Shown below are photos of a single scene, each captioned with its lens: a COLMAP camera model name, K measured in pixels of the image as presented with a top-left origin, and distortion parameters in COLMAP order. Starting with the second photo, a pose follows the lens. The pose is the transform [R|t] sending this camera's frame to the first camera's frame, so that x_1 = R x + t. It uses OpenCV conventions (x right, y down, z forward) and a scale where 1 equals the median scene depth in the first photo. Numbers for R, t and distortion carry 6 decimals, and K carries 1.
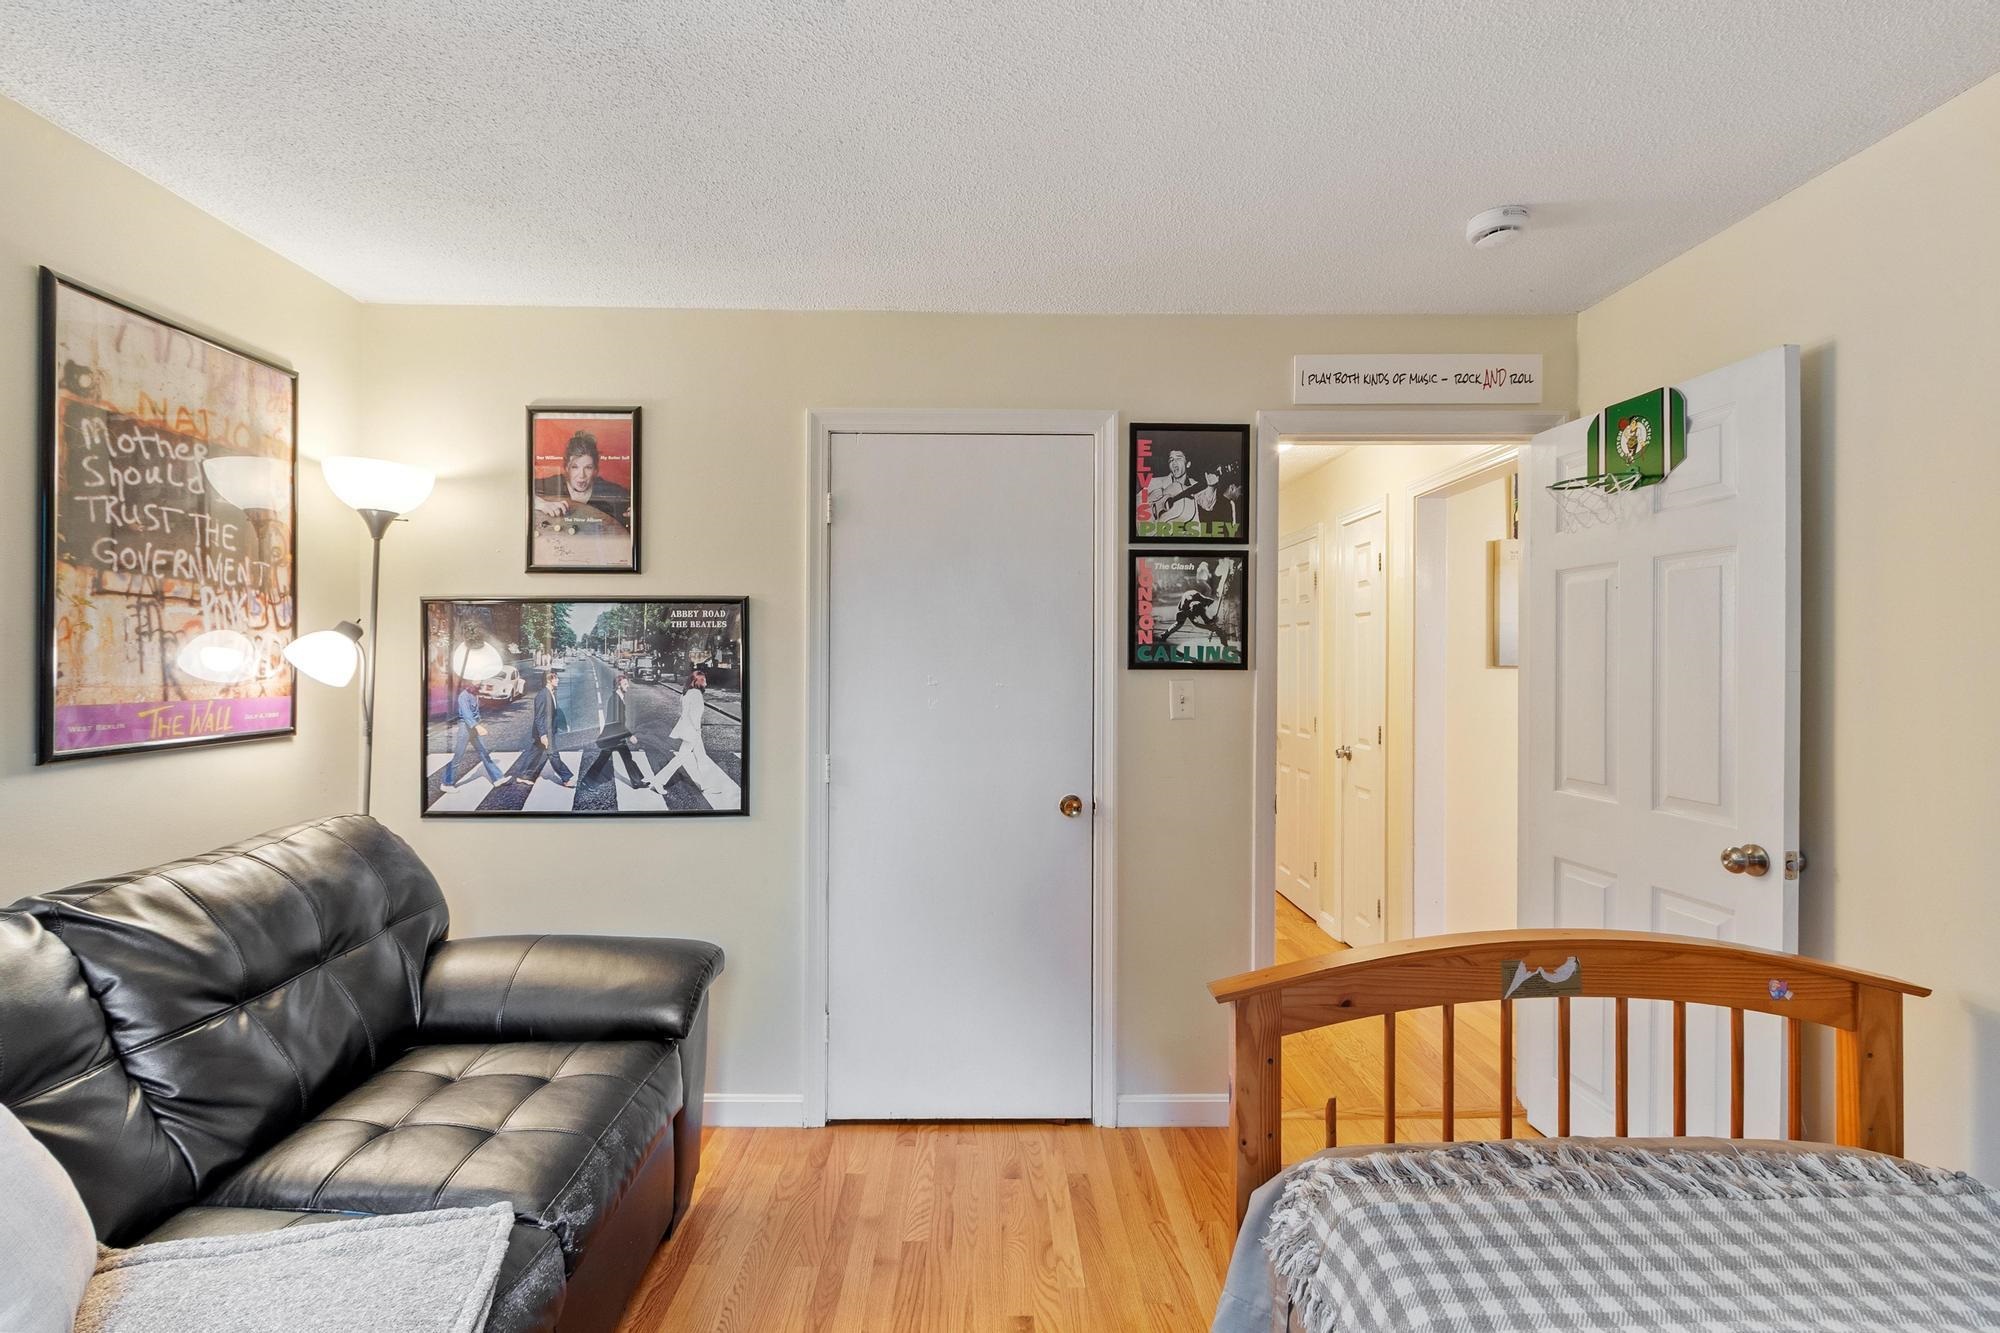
lens RADIAL K [[876.1, 0, 991.0], [0, 876.1, 653.4], [0, 0, 1]] dist [0.000707, -0.000393]
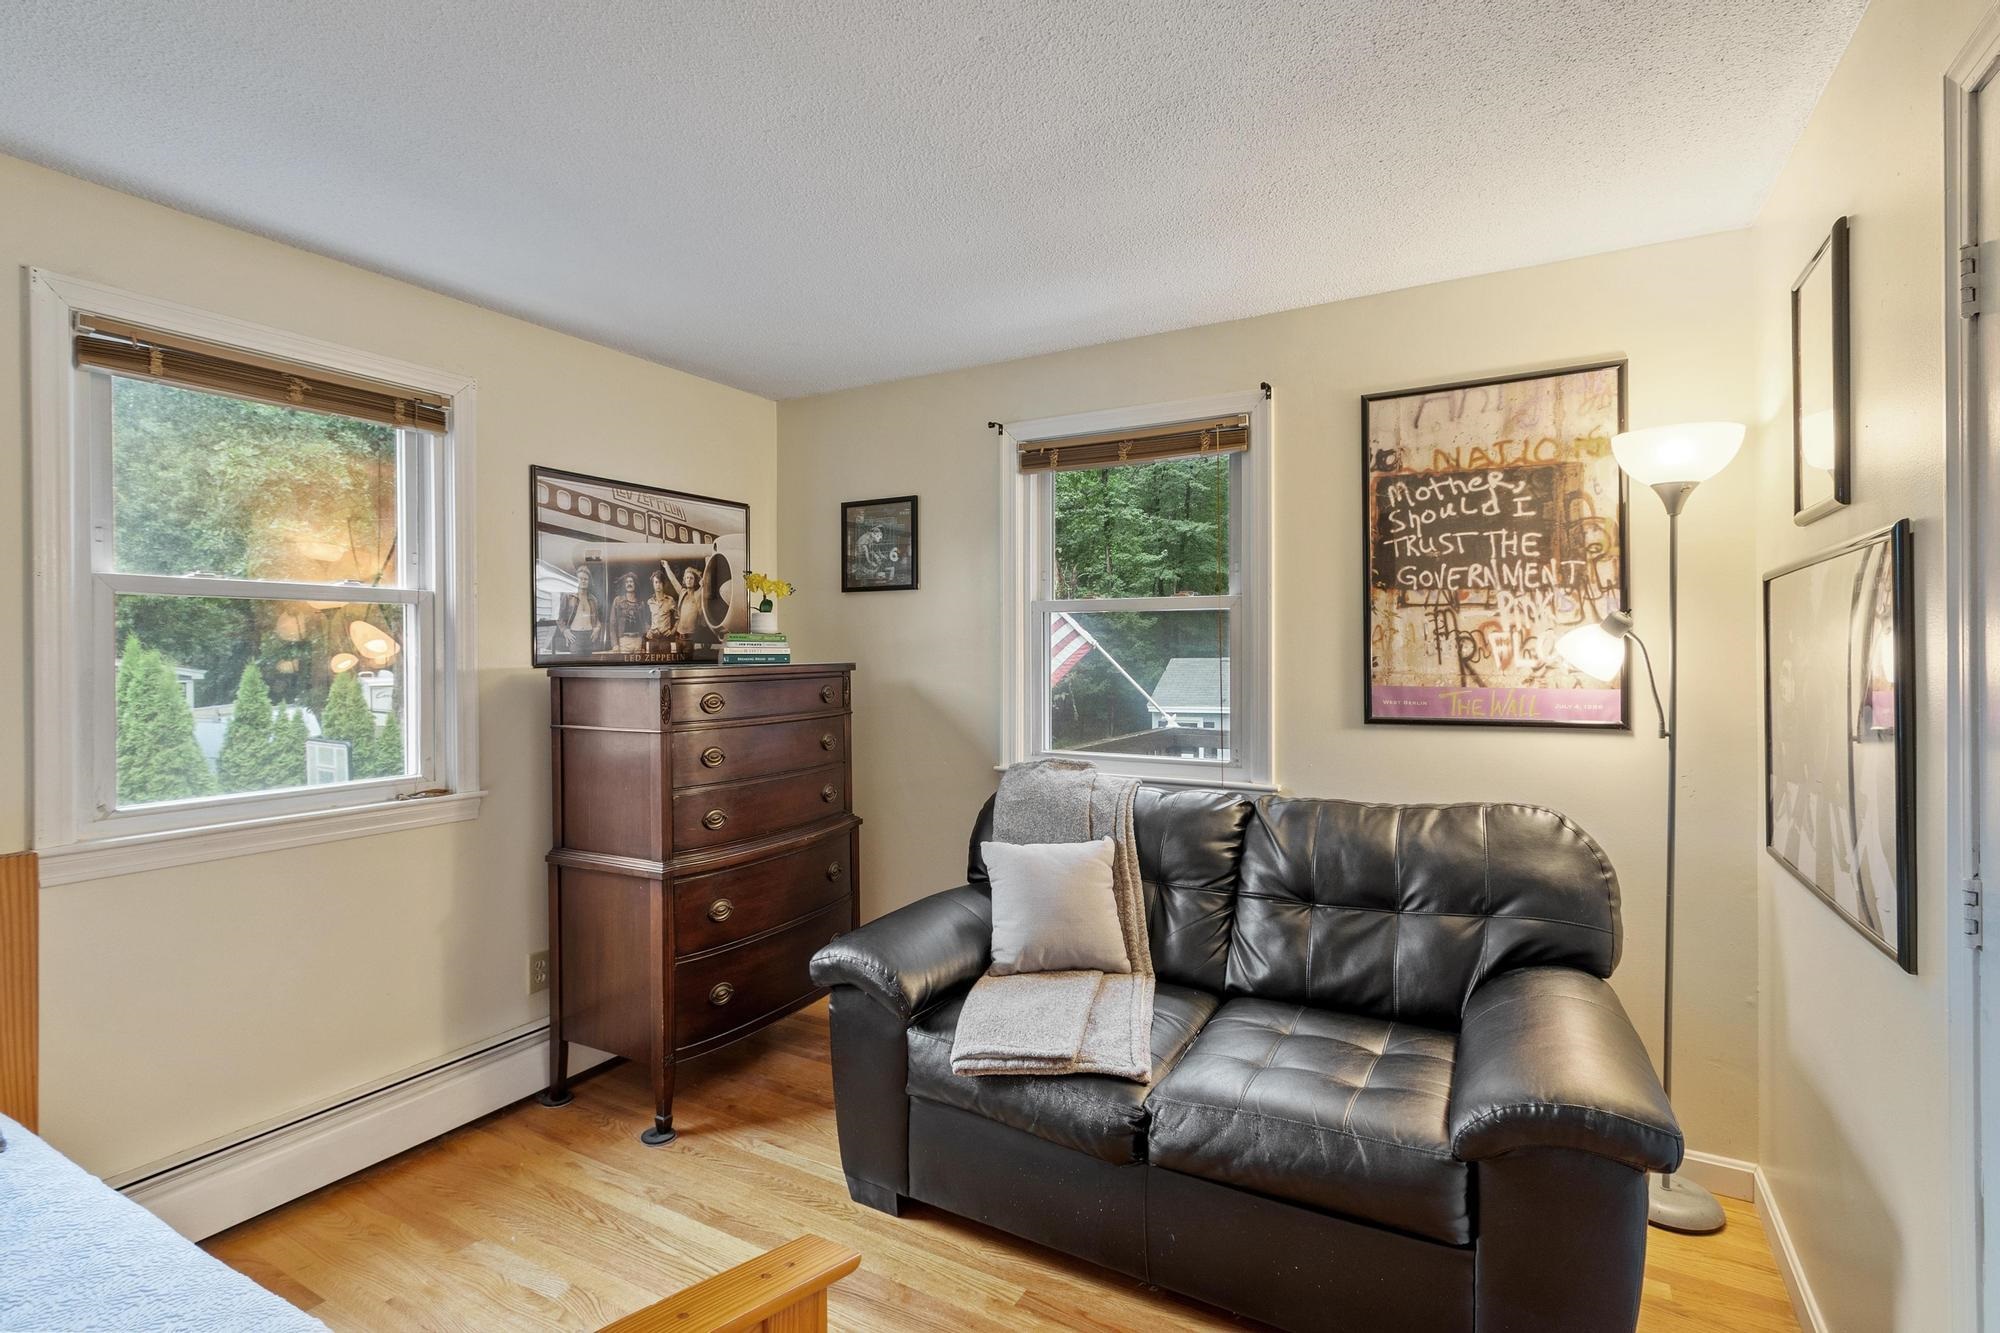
lens RADIAL K [[963.4, 0, 1005.0], [0, 963.4, 653.6], [0, 0, 1]] dist [0.000500, 0.000776]
pose [[-0.508017, 0.000287, -0.861347, 0.595154], [0.010443, 0.999928, -0.005826, 0.008063], [0.861284, -0.011955, -0.507984, 1.158653]]
